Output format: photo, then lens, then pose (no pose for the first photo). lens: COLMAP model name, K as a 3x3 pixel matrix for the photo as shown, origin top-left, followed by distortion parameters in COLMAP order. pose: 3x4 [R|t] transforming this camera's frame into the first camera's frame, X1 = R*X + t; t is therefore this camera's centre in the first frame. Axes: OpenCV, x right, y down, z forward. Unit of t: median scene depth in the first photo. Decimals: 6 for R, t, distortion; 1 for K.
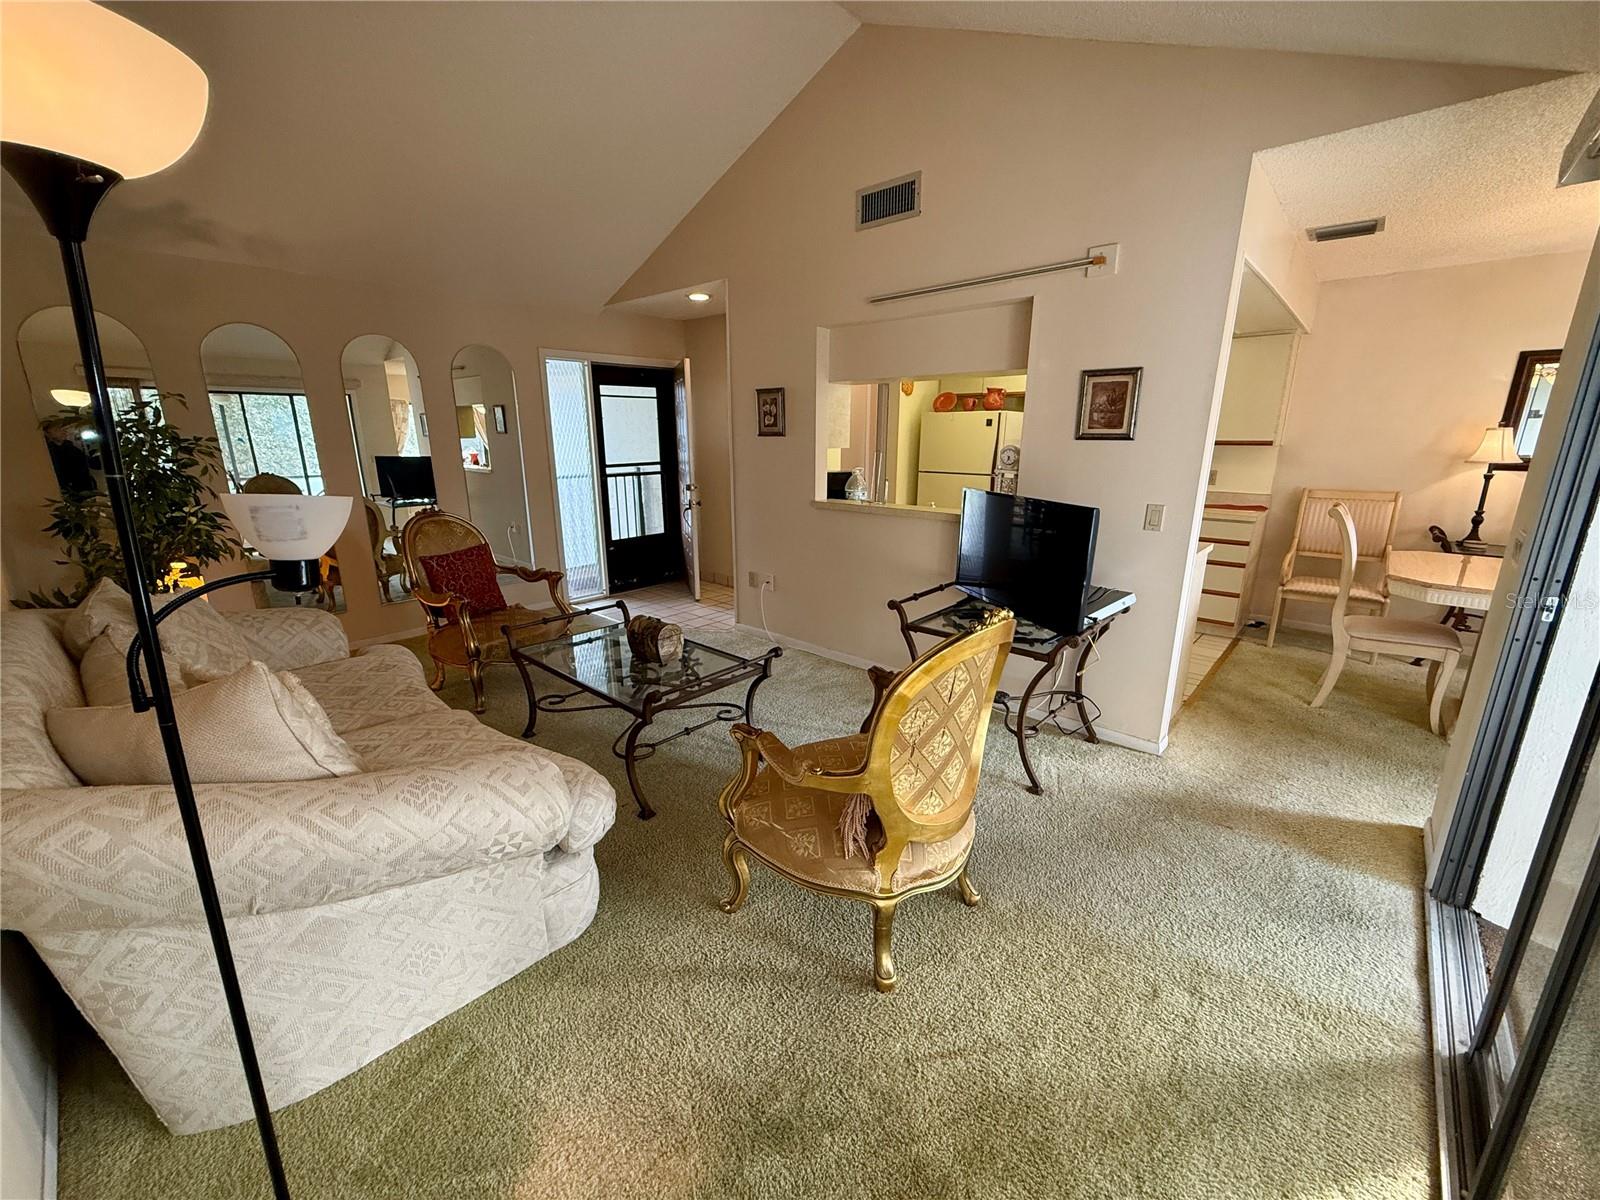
lens RADIAL K [[641.5, 0, 801.1], [0, 641.5, 602.8], [0, 0, 1]] dist [0.001859, 0.000002]
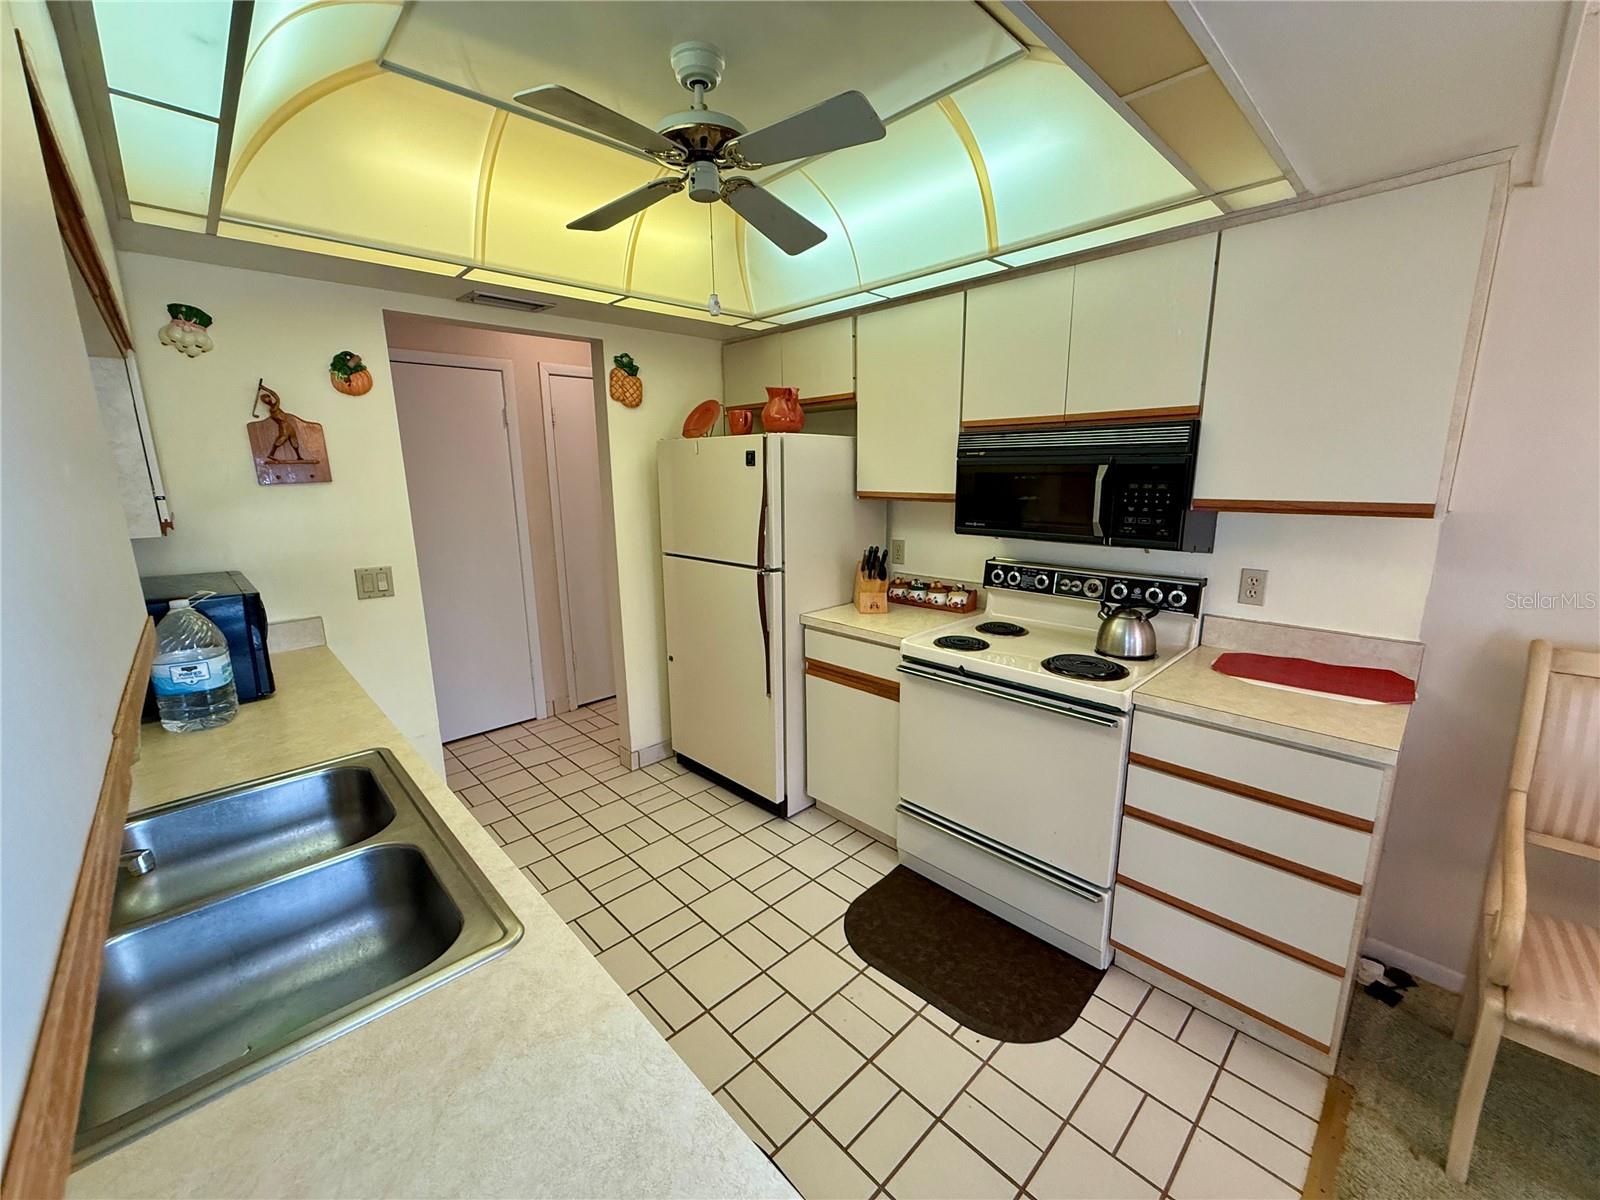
lens RADIAL K [[641.5, 0, 804.3], [0, 641.5, 598.6], [0, 0, 1]] dist [0.001859, 0.000002]
pose [[0.997395, 0.006620, -0.071835, 0.368609], [-0.011053, 0.998046, -0.061499, -0.153177], [0.071287, 0.062133, 0.995519, 0.552077]]
